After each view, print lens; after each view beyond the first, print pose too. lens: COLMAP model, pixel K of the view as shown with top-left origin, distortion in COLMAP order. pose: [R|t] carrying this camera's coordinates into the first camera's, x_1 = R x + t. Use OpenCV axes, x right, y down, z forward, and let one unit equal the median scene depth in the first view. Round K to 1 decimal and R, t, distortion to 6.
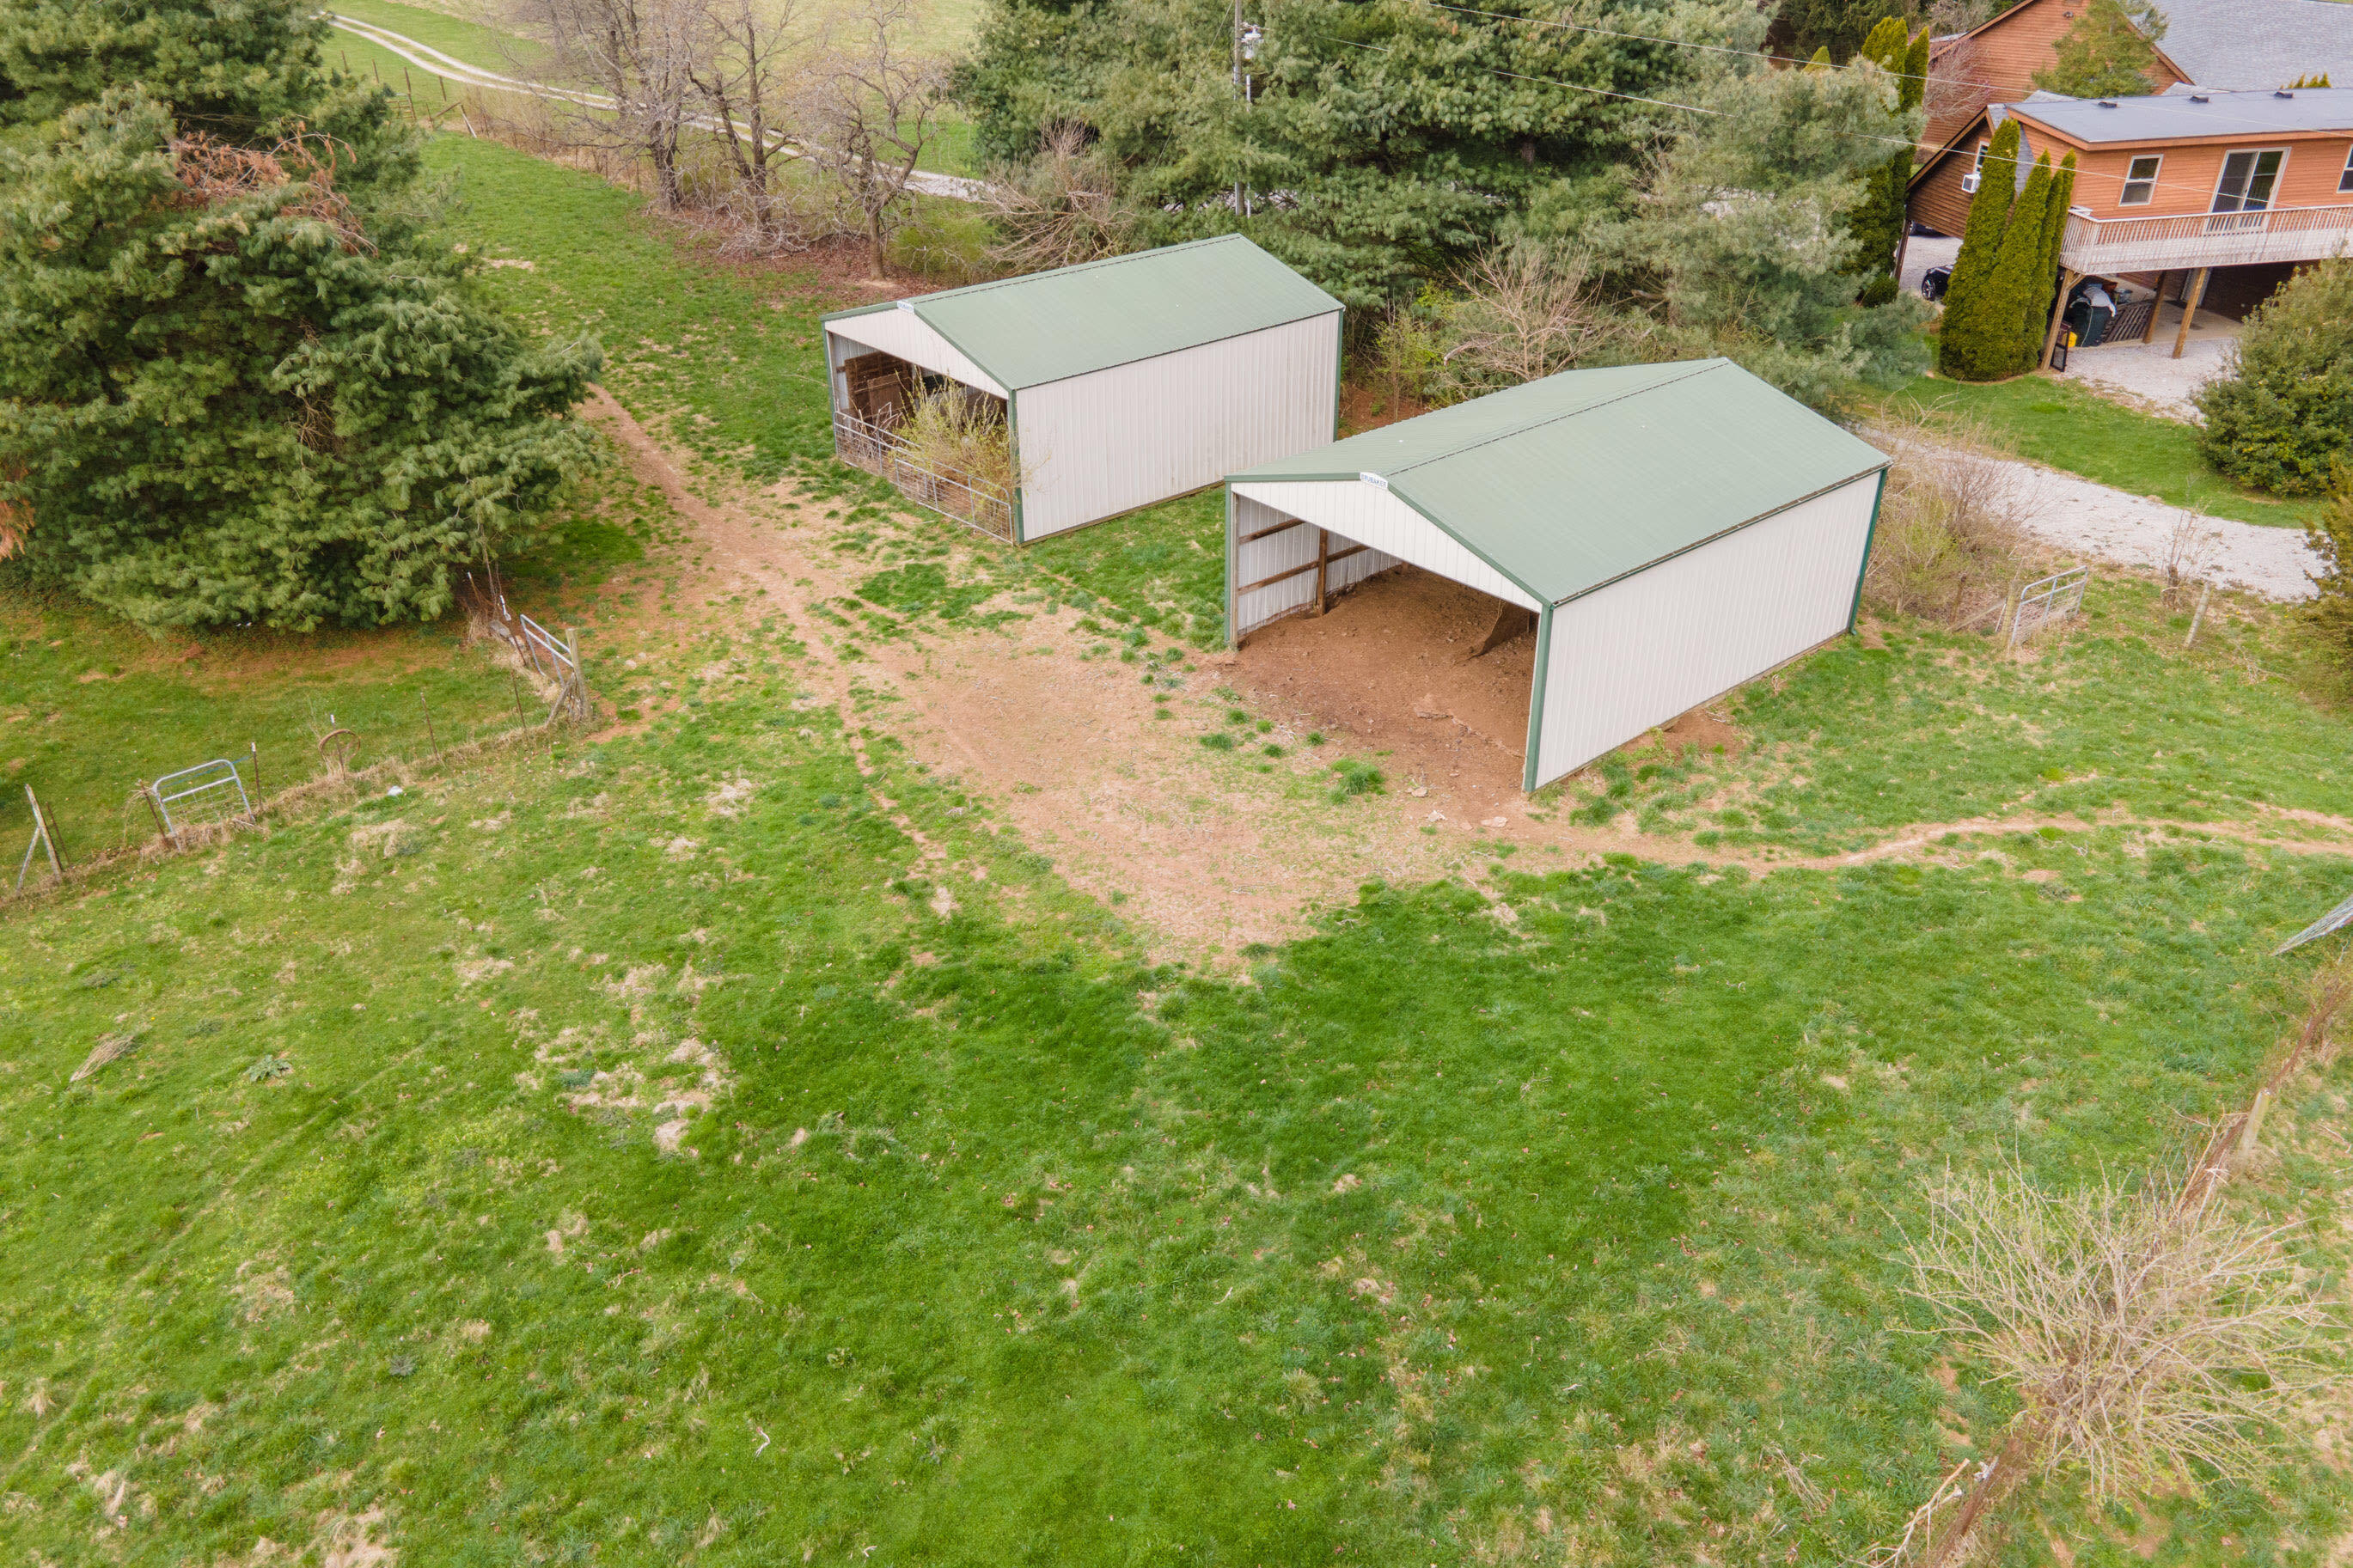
lens RADIAL K [[1688.5, 0, 1186.8], [0, 1688.5, 762.6], [0, 0, 1]] dist [0.073238, -0.009290]
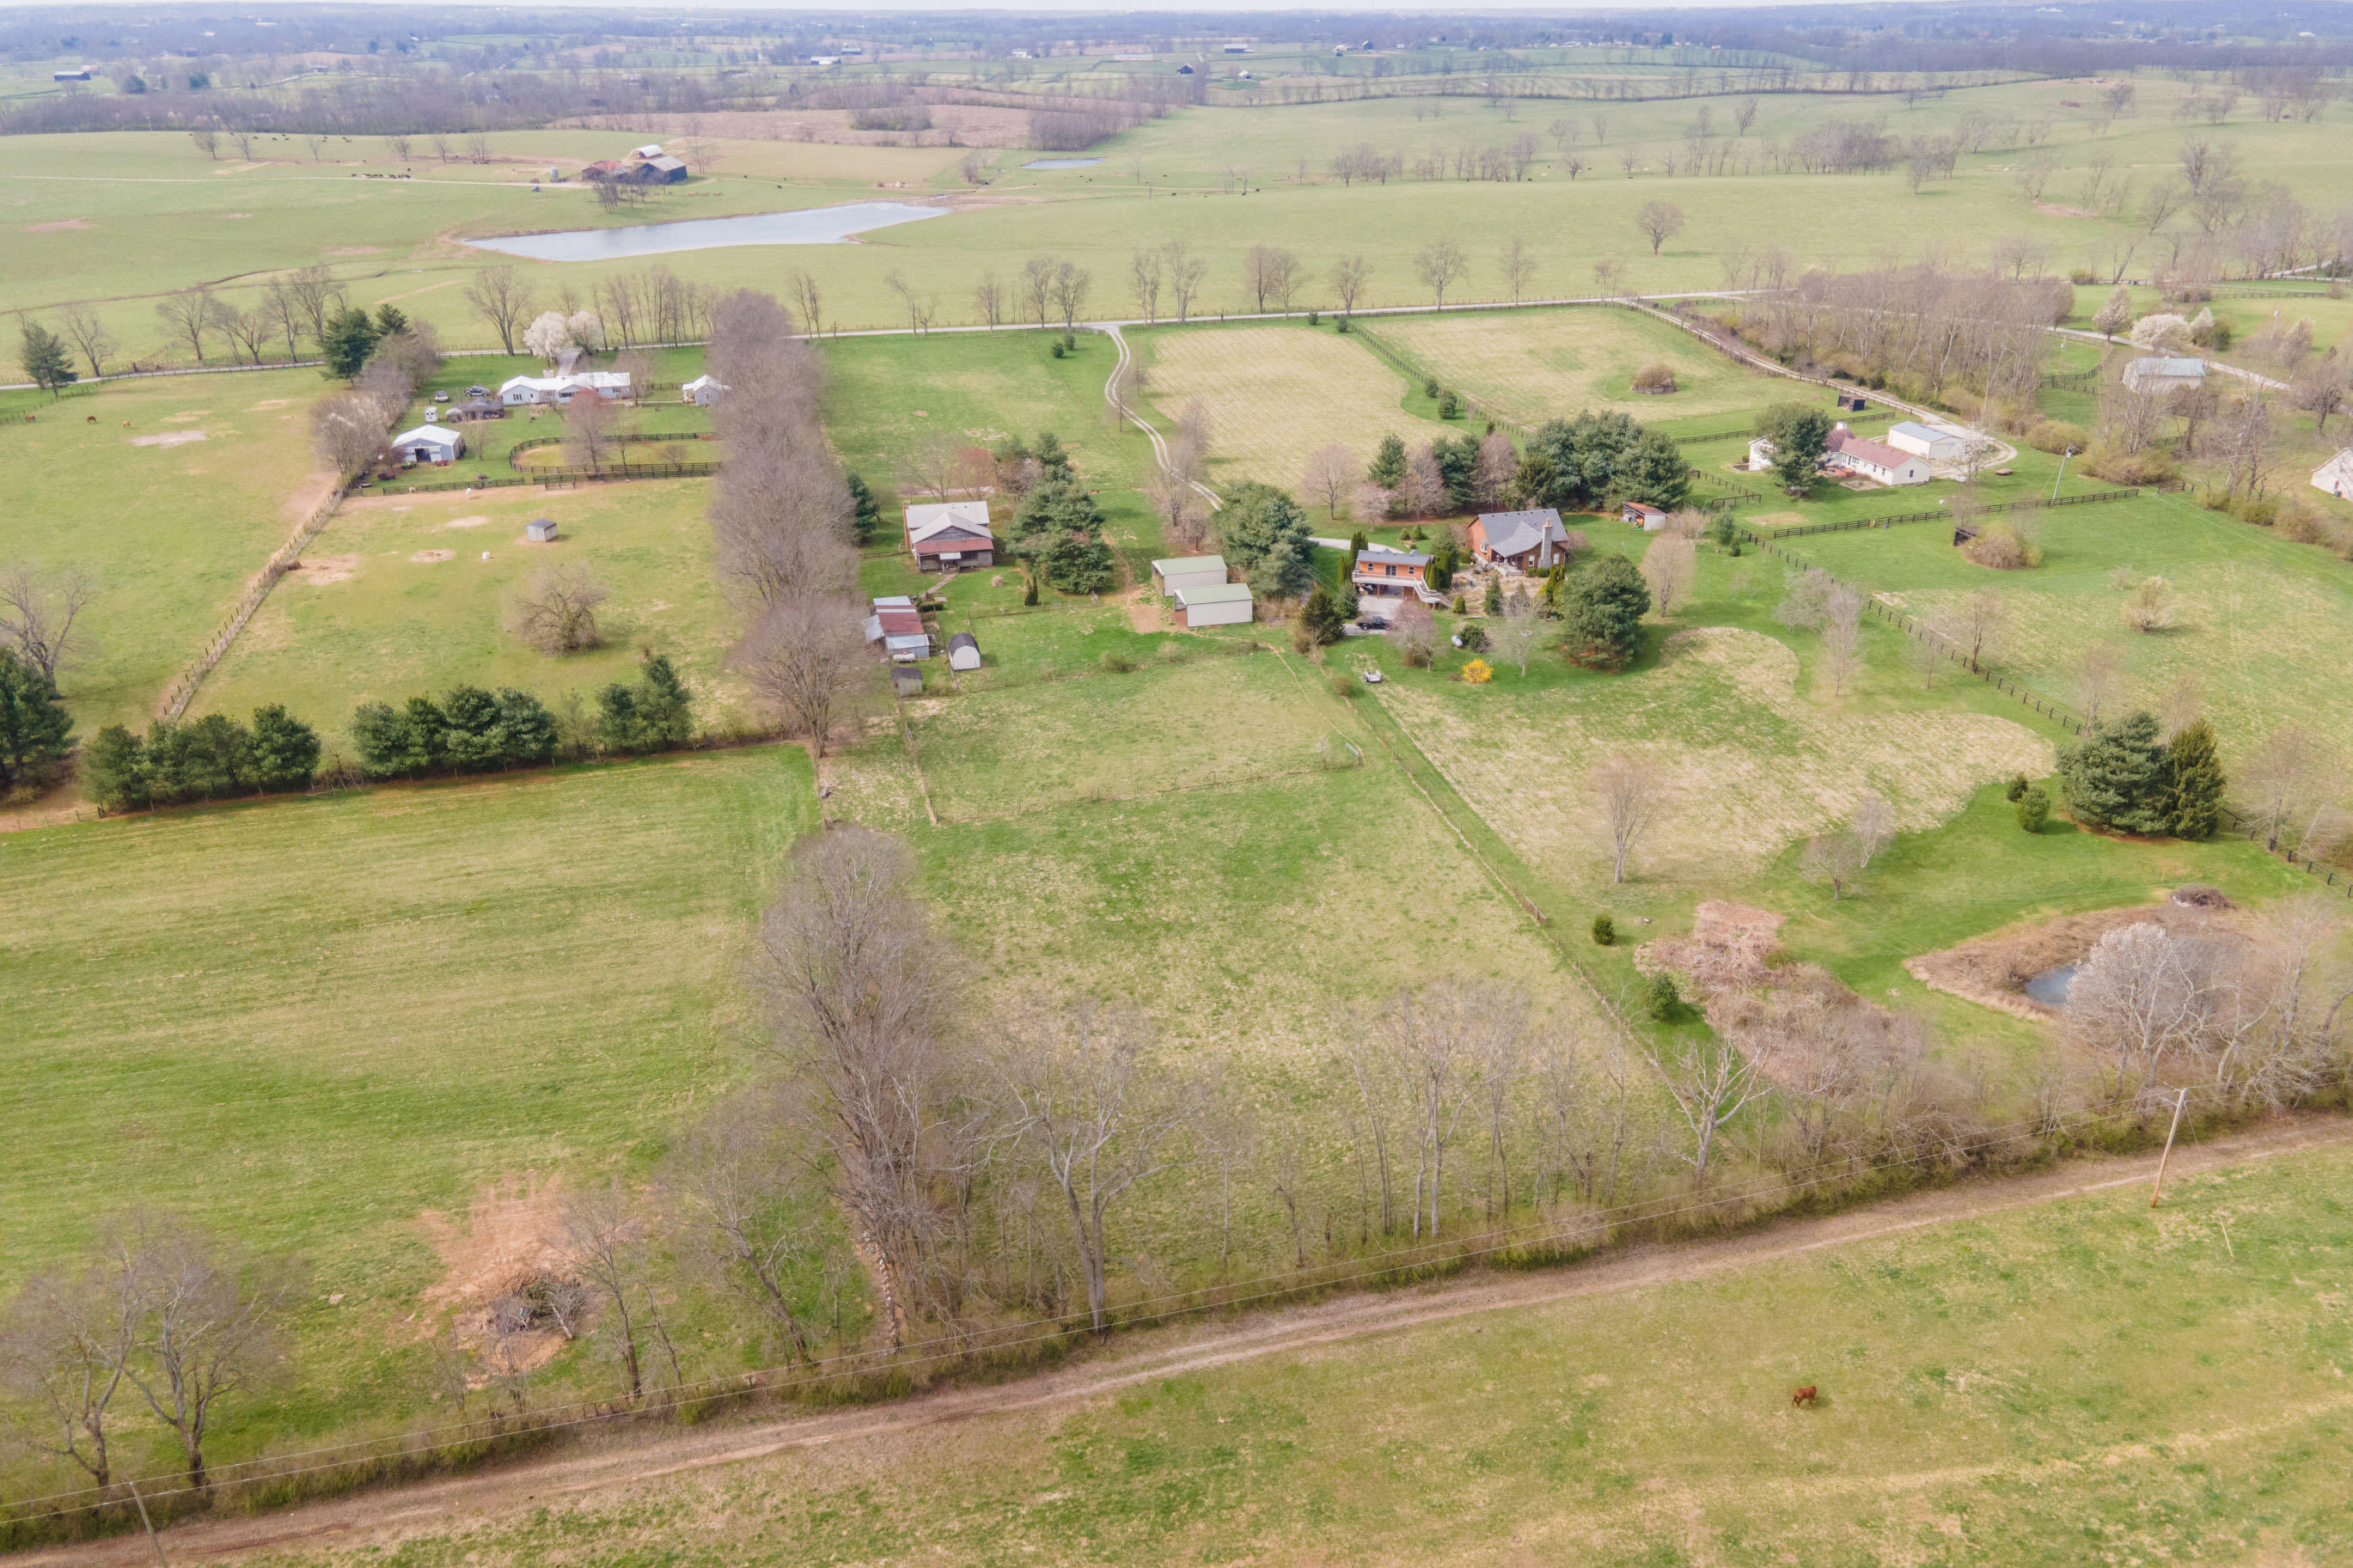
lens RADIAL K [[1688.5, 0, 1179.9], [0, 1688.5, 782.1], [0, 0, 1]] dist [0.073238, -0.009290]
pose [[0.895182, 0.179694, -0.407870, 3.379305], [-0.220528, 0.973831, -0.054970, 1.127985], [0.387319, 0.139155, 0.911384, -5.979841]]
